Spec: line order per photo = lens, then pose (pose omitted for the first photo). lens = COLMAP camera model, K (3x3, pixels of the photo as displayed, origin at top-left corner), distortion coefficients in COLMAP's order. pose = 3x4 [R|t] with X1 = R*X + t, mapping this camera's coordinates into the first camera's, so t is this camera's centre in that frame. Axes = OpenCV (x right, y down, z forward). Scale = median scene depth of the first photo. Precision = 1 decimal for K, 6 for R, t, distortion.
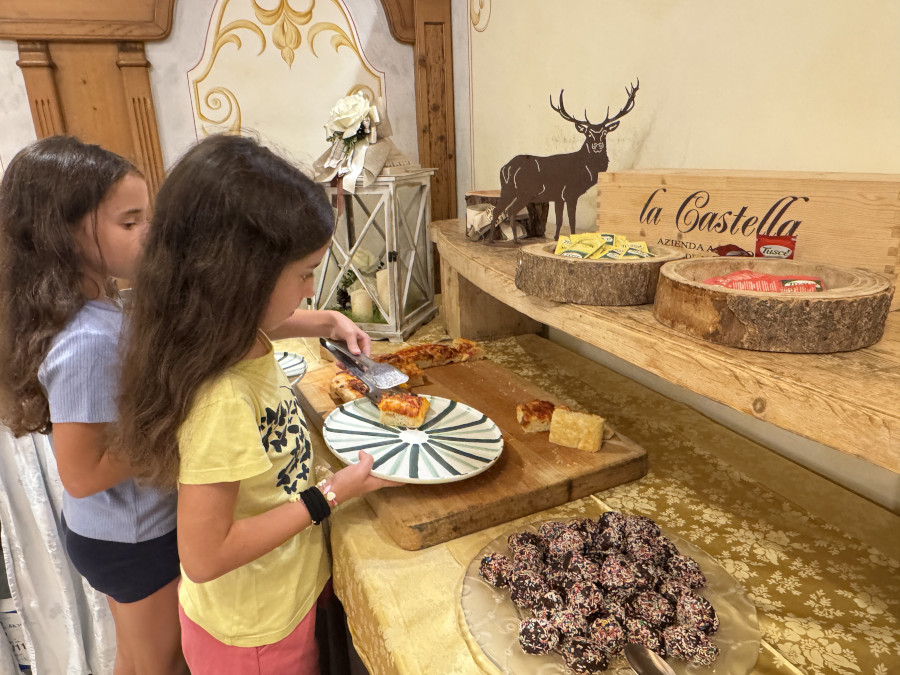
lens RADIAL K [[627.1, 0, 432.7], [0, 627.1, 322.9], [0, 0, 1]] dist [-0.017960, -0.004545]
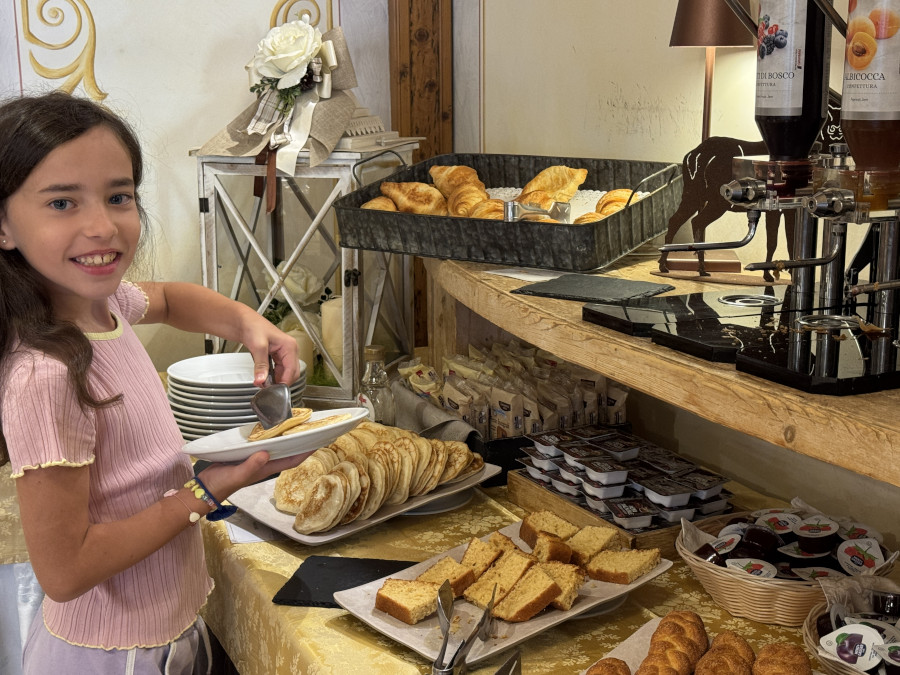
lens RADIAL K [[1358.9, 0, 449.7], [0, 1358.9, 342.5], [0, 0, 1]] dist [0.031050, 0.000000]
pose [[0.998559, 0.027704, 0.045957, -0.026527], [-0.024271, 0.996989, -0.073643, 0.054658], [-0.047859, 0.072422, 0.996225, -0.346197]]
